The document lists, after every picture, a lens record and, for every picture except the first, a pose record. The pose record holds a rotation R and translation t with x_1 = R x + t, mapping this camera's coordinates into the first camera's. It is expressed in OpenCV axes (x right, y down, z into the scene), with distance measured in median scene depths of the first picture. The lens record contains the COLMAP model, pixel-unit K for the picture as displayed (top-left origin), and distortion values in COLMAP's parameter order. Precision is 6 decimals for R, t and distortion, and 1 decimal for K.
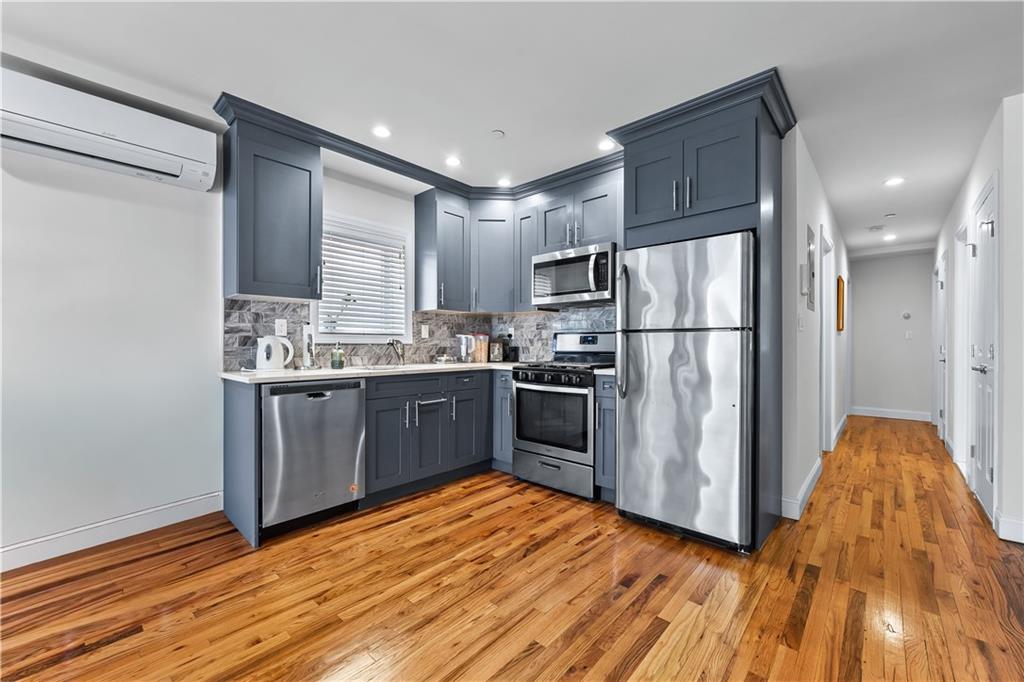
lens RADIAL K [[409.8, 0, 520.6], [0, 409.8, 343.2], [0, 0, 1]] dist [-0.002581, -0.000250]
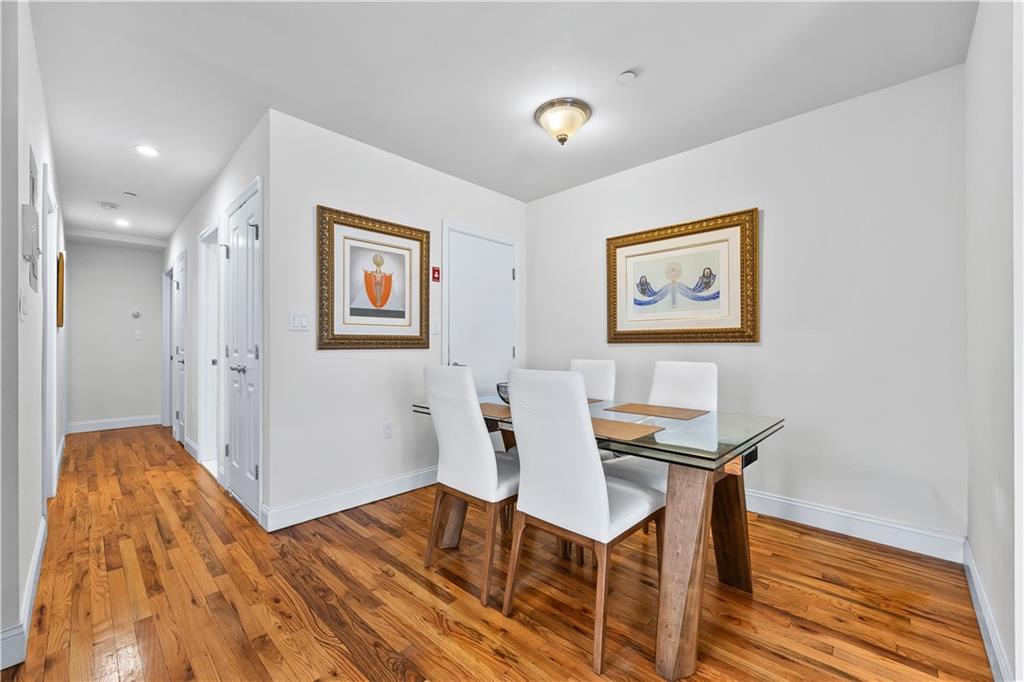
lens RADIAL K [[409.8, 0, 517.3], [0, 409.8, 345.7], [0, 0, 1]] dist [-0.002581, -0.000250]
pose [[0.035295, -0.001451, 0.999376, 0.112128], [-0.002600, 0.999995, 0.001543, 0.001121], [-0.999374, -0.002653, 0.035291, 0.231545]]
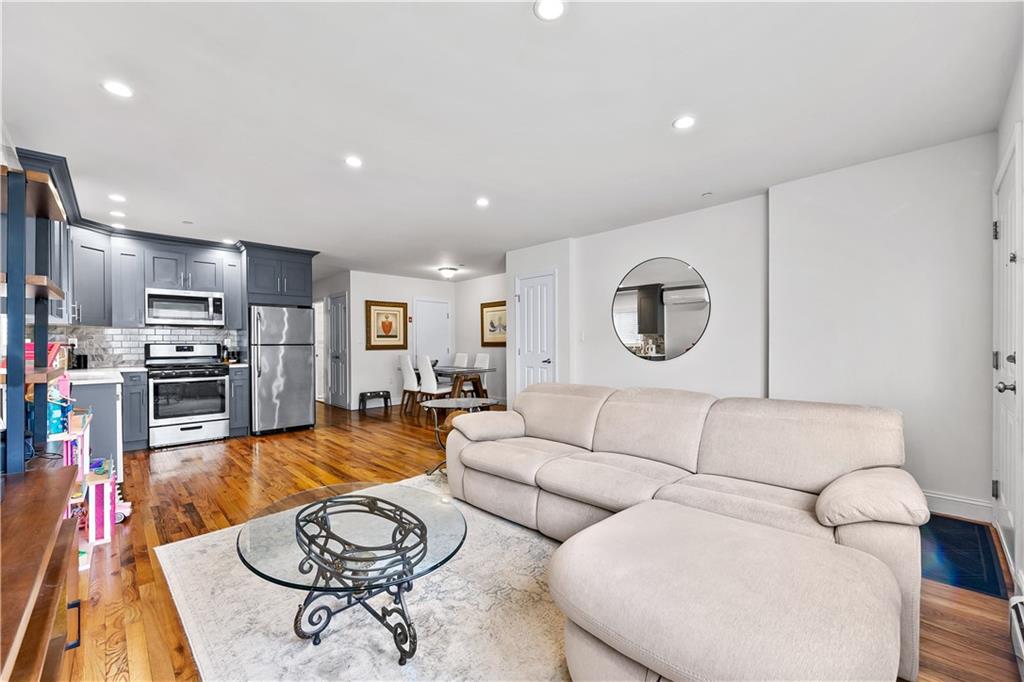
lens RADIAL K [[409.8, 0, 516.0], [0, 409.8, 343.6], [0, 0, 1]] dist [-0.002581, -0.000250]
pose [[0.085019, -0.000690, 0.996379, -1.210141], [0.003863, 0.999992, 0.000363, -0.022164], [-0.996372, 0.003818, 0.085021, -0.338401]]
